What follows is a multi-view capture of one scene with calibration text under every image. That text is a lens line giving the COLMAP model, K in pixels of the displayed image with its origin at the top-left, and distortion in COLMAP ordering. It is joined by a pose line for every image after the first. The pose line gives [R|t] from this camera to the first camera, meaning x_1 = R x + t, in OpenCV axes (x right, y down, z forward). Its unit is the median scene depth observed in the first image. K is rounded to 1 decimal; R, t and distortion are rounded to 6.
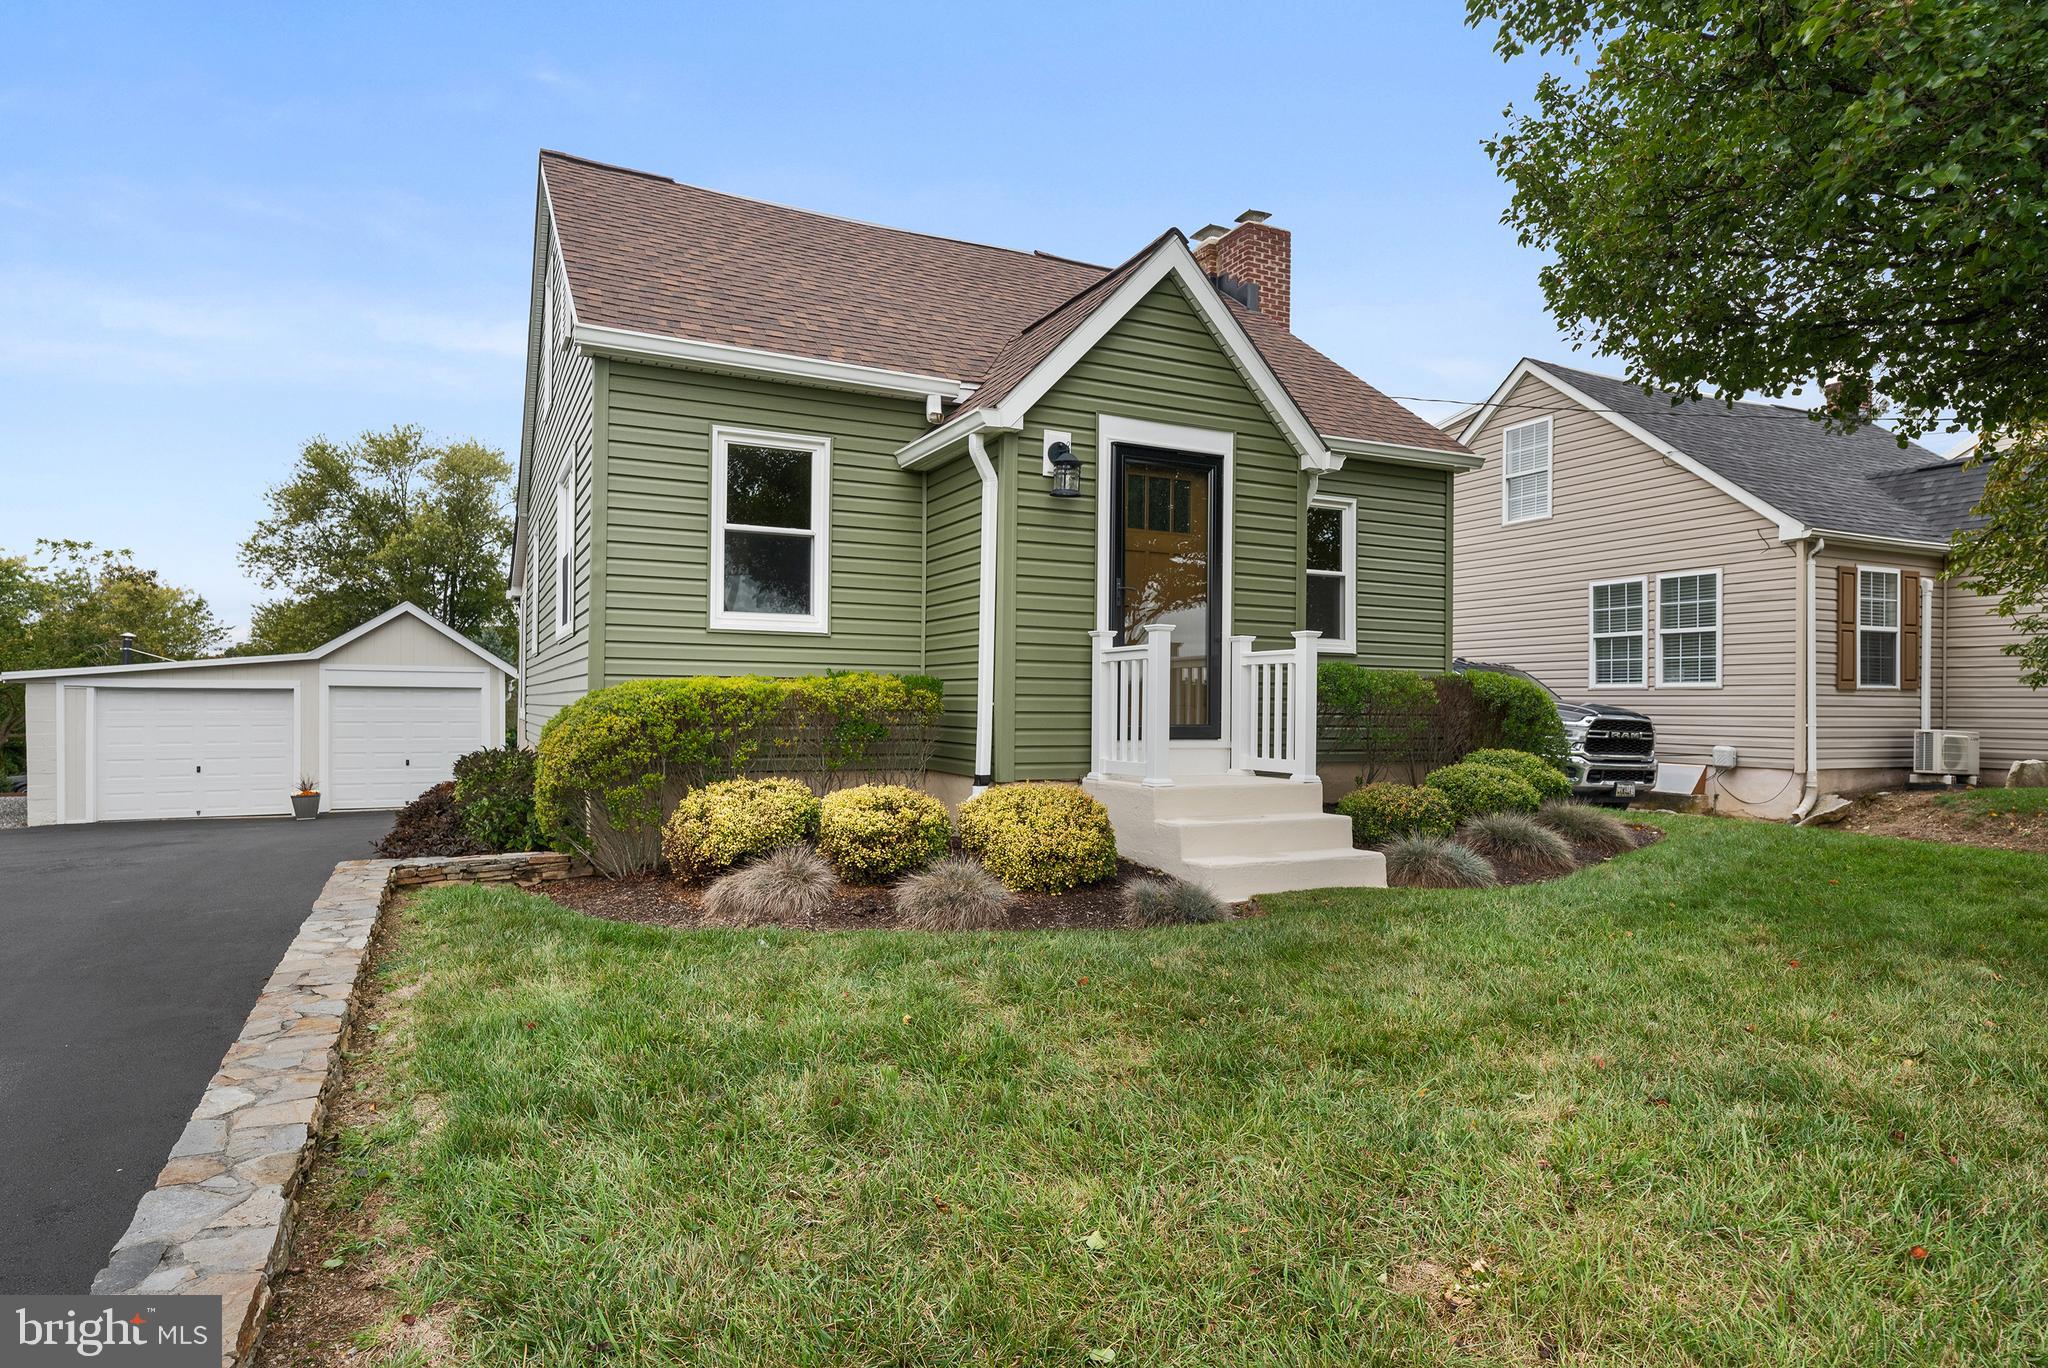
lens RADIAL K [[1123.2, 0, 996.4], [0, 1123.2, 692.7], [0, 0, 1]] dist [0.002336, -0.000220]
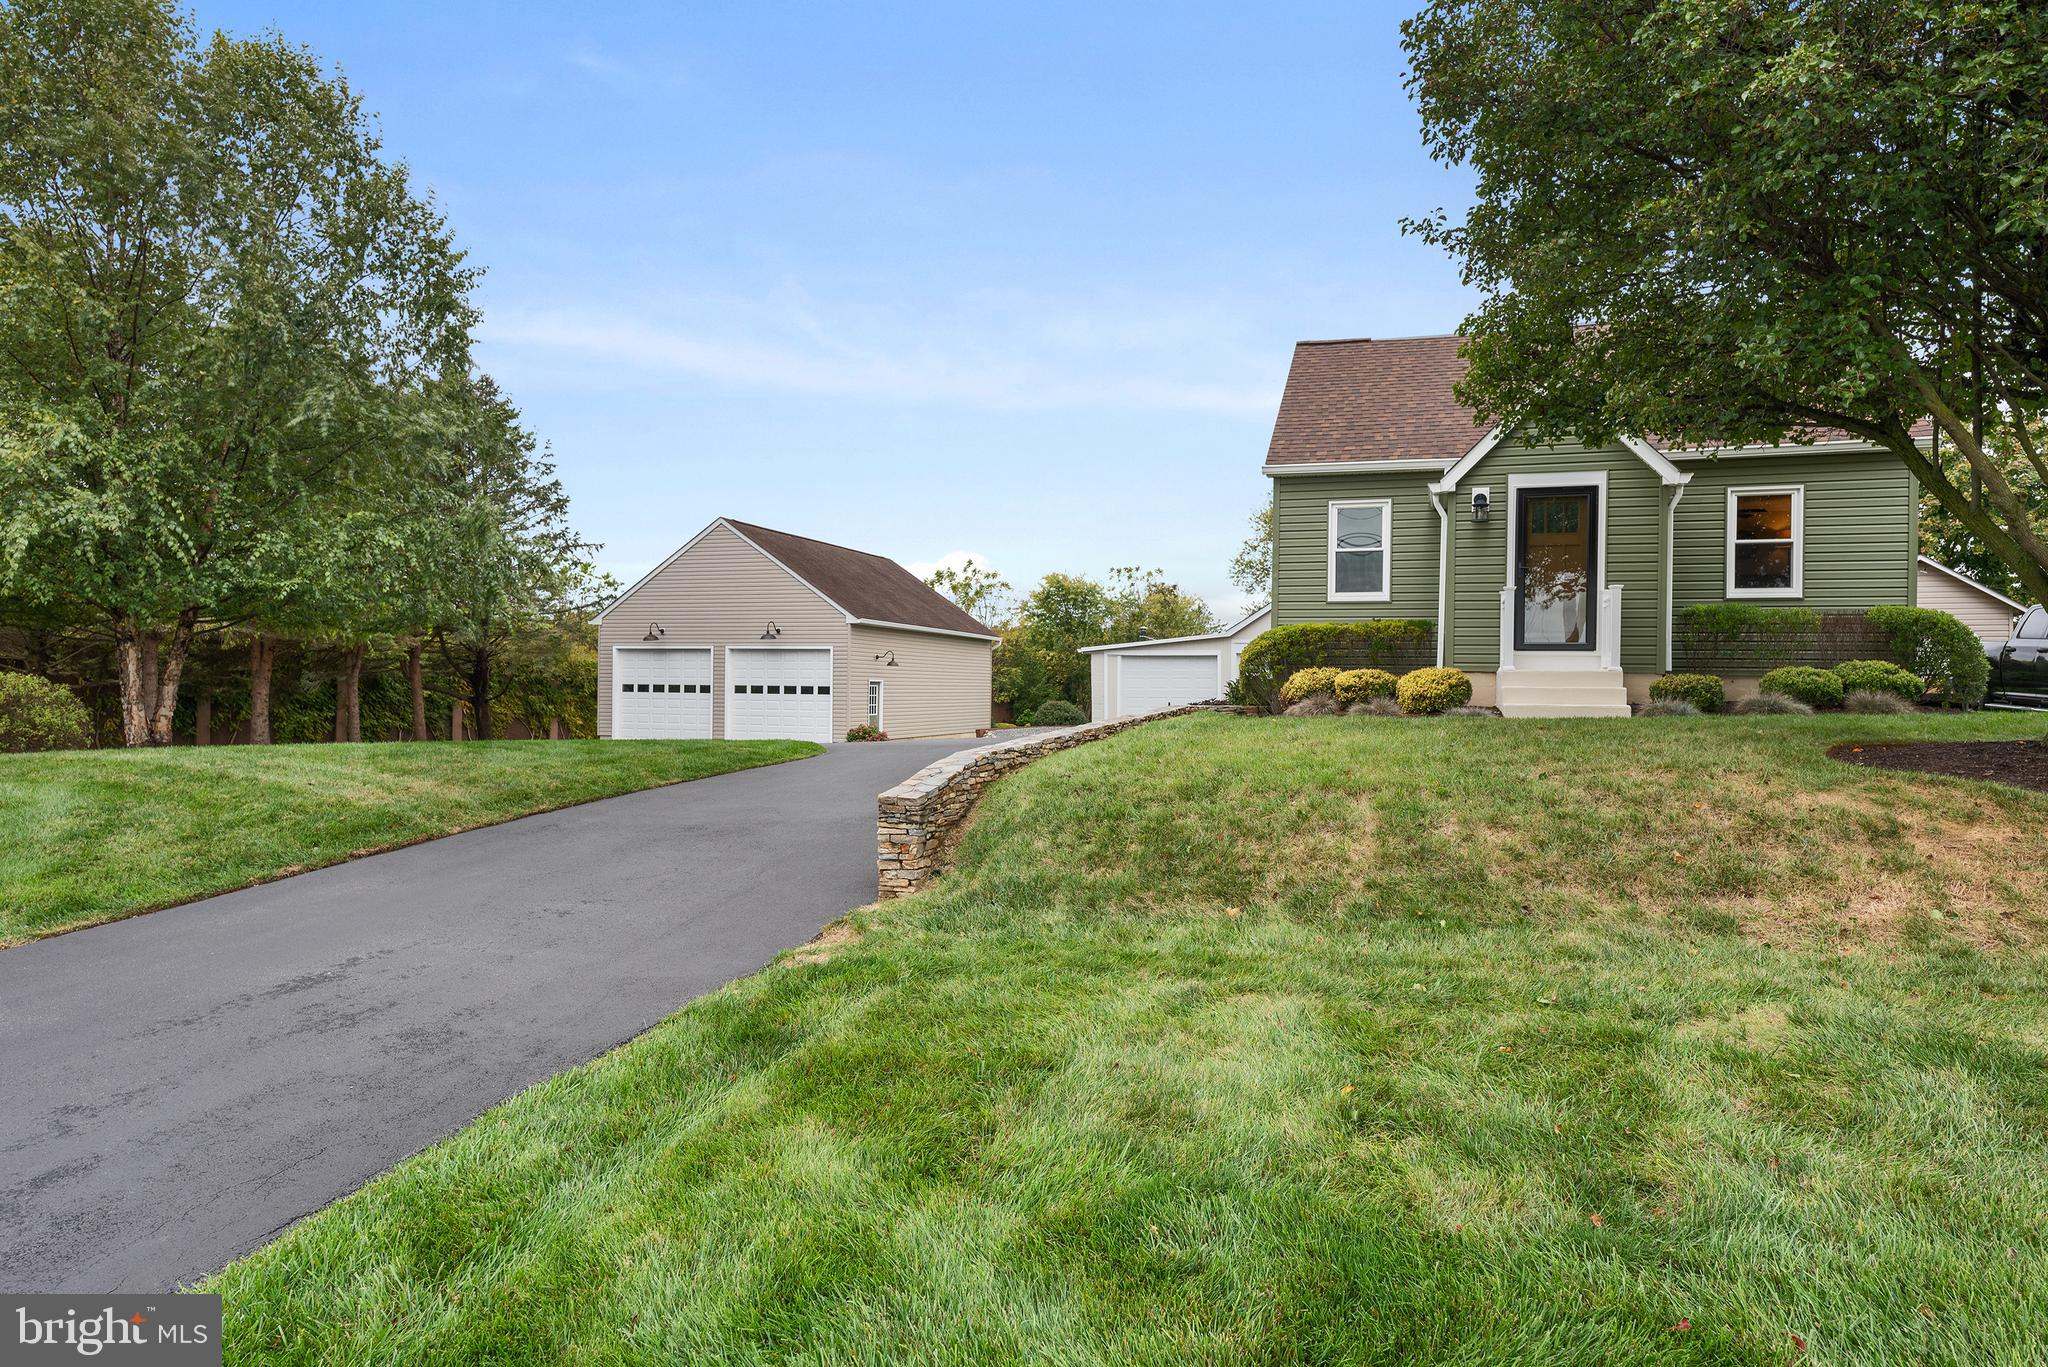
lens RADIAL K [[1195.4, 0, 1024.0], [0, 1195.4, 683.5], [0, 0, 1]] dist [-0.001233, -0.000279]
pose [[0.706673, -0.001773, -0.707538, 0.845185], [-0.001731, 0.999990, -0.004235, 0.097029], [0.707539, 0.004218, 0.706662, -0.874908]]
